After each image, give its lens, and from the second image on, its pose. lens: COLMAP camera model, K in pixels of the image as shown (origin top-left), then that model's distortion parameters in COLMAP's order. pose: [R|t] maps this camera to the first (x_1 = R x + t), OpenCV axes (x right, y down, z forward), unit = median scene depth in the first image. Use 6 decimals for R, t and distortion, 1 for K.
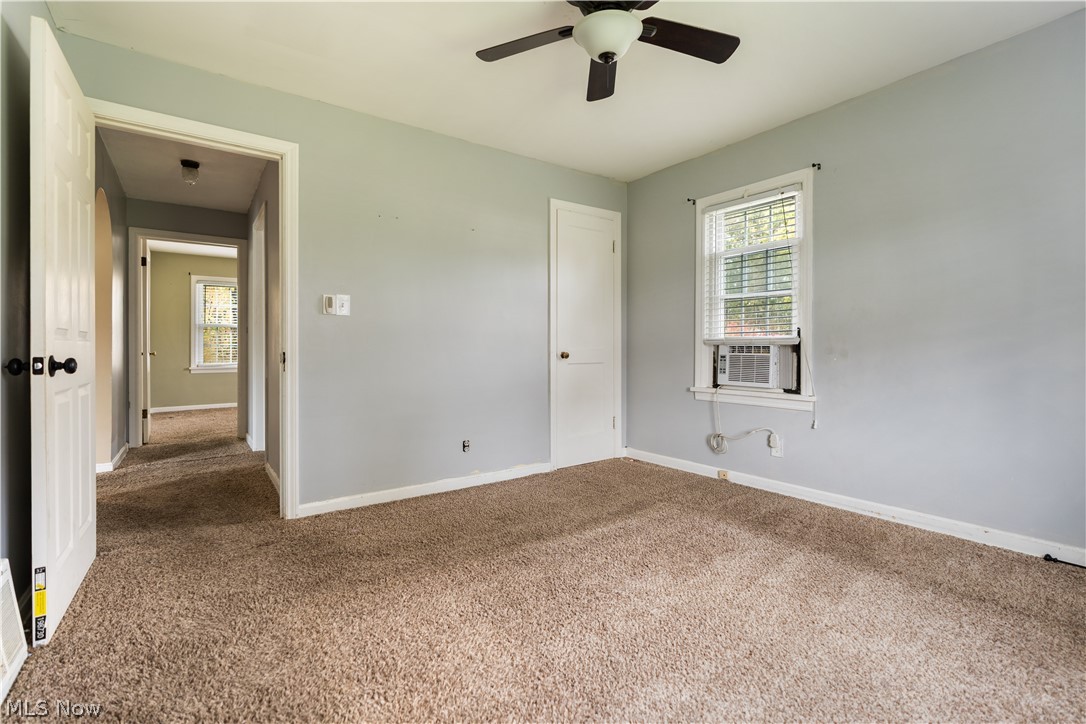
lens RADIAL K [[485.4, 0, 542.4], [0, 485.4, 360.1], [0, 0, 1]] dist [-0.004031, -0.000297]
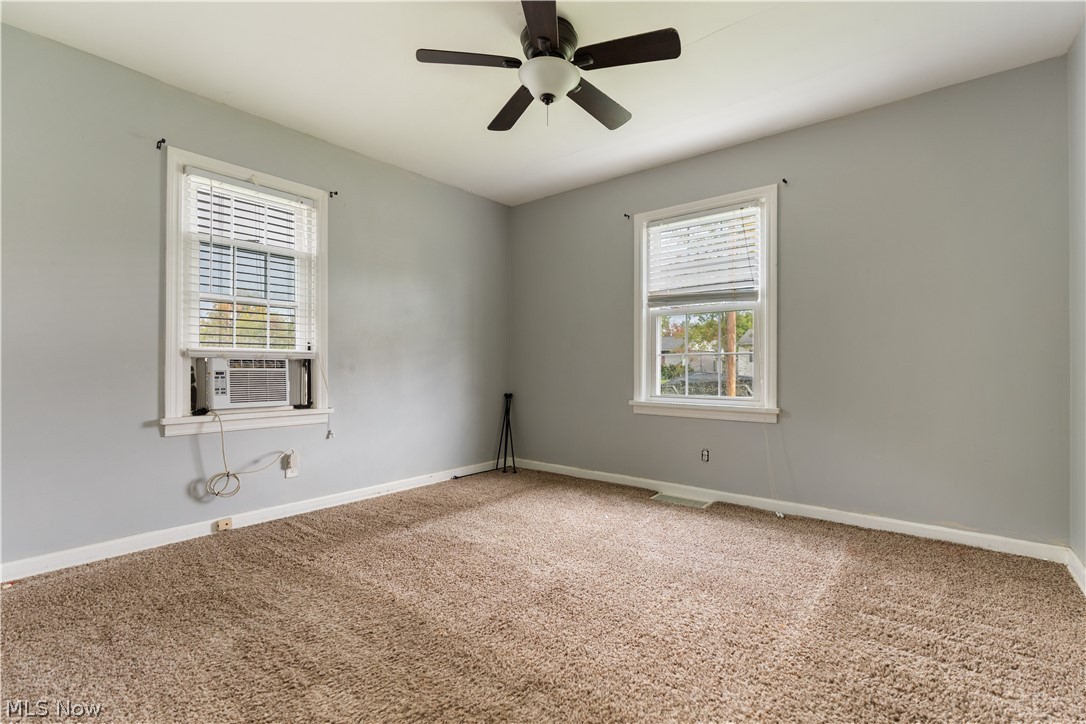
lens RADIAL K [[496.2, 0, 544.6], [0, 496.2, 377.7], [0, 0, 1]] dist [-0.002111, 0.000065]
pose [[-0.261399, -0.021527, 0.964991, -0.550618], [0.020131, 0.999412, 0.027748, -0.011680], [-0.965021, 0.026680, -0.260812, 0.736946]]
